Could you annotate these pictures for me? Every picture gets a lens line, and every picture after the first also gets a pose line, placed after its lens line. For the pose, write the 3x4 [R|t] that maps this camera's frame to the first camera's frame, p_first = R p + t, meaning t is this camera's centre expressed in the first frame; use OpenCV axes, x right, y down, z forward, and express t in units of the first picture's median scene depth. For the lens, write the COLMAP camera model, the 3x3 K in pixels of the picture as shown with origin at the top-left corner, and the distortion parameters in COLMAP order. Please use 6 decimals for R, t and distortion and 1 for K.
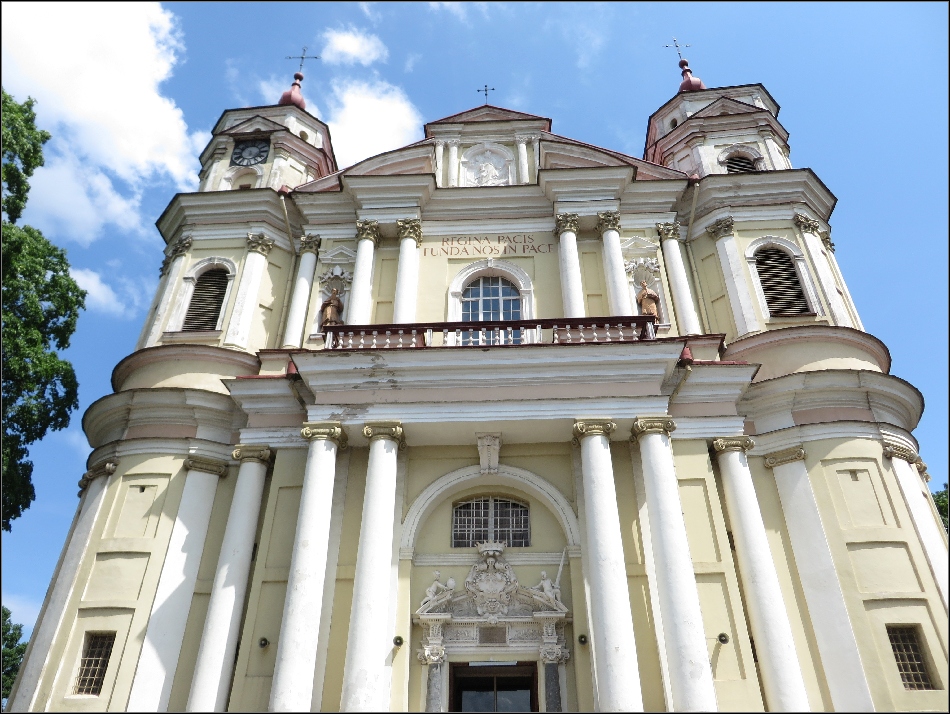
lens RADIAL K [[696.6, 0, 475.0], [0, 696.6, 357.0], [0, 0, 1]] dist [-0.028273, 0.004641]
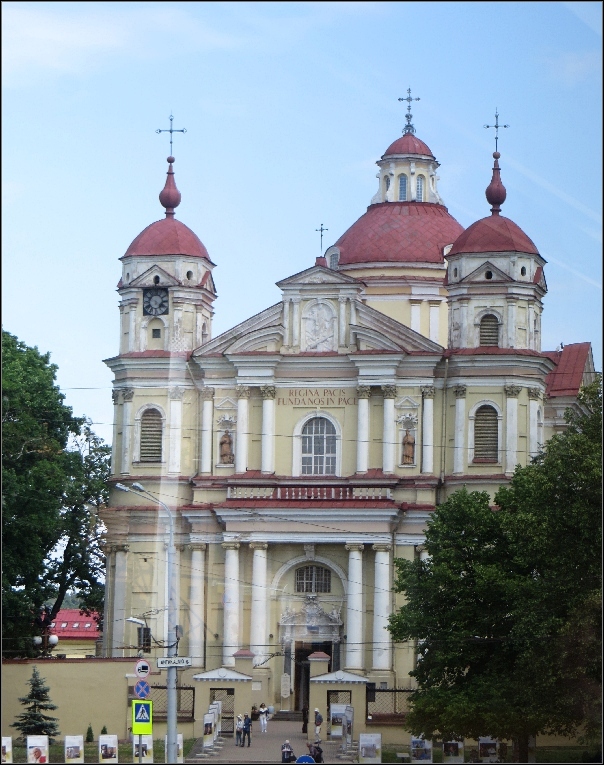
lens RADIAL K [[2867.6, 0, 302.0], [0, 2867.6, 382.5], [0, 0, 1]] dist [0.077345, -4.532012]
pose [[0.987176, -0.003031, -0.159606, 1.346576], [0.076954, 0.885017, 0.459155, -4.184846], [0.139862, -0.465549, 0.873901, -6.177300]]
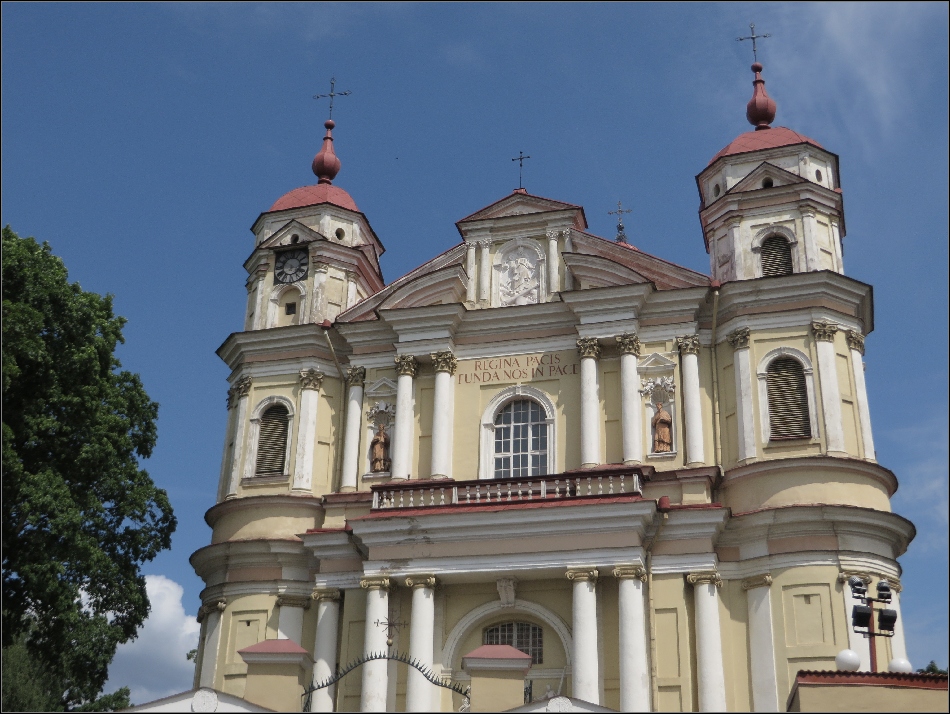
lens RADIAL K [[1219.3, 0, 475.0], [0, 1219.3, 357.0], [0, 0, 1]] dist [-0.065836, 0.005397]
pose [[0.977388, -0.072412, -0.198669, 0.420699], [0.102778, 0.983773, 0.147062, -0.591683], [0.184796, -0.164156, 0.968970, -1.038712]]
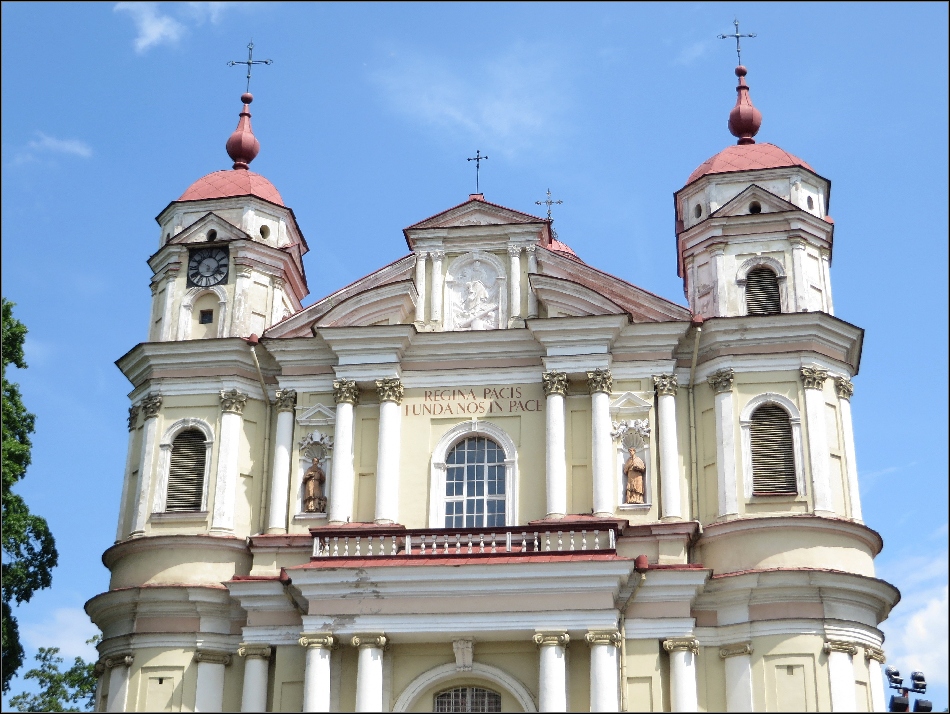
lens RADIAL K [[1497.0, 0, 475.0], [0, 1497.0, 357.0], [0, 0, 1]] dist [-0.094454, 0.089434]
pose [[0.996632, -0.023960, -0.078425, 0.235044], [0.037286, 0.984190, 0.173147, -0.738163], [0.073037, -0.175488, 0.981769, -1.262491]]
